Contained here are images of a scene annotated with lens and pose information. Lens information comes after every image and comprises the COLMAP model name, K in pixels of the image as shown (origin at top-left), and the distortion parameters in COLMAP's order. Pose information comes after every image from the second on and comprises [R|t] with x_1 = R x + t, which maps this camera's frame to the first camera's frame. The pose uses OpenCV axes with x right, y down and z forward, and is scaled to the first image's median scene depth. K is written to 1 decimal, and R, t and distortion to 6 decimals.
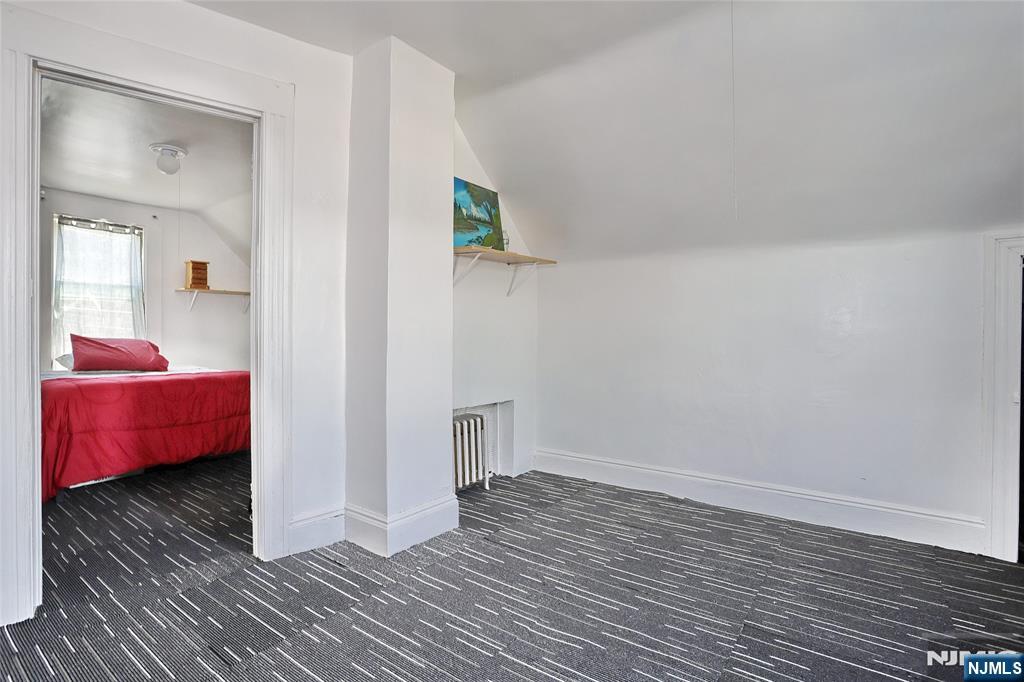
lens RADIAL K [[501.0, 0, 512.0], [0, 501.0, 341.0], [0, 0, 1]] dist [-0.076018, 0.033506]
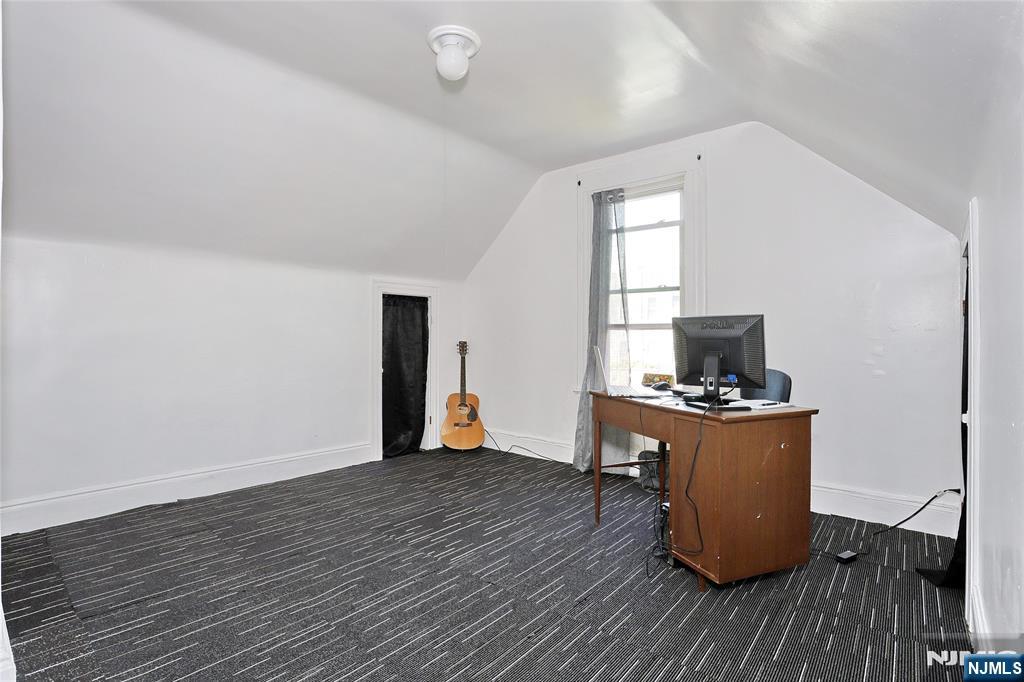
lens RADIAL K [[501.0, 0, 512.0], [0, 501.0, 341.0], [0, 0, 1]] dist [-0.076018, 0.033506]
pose [[0.043628, -0.003155, 0.999043, -0.706153], [0.004352, 0.999986, 0.002968, 0.000980], [-0.999038, 0.004219, 0.043641, 0.351206]]
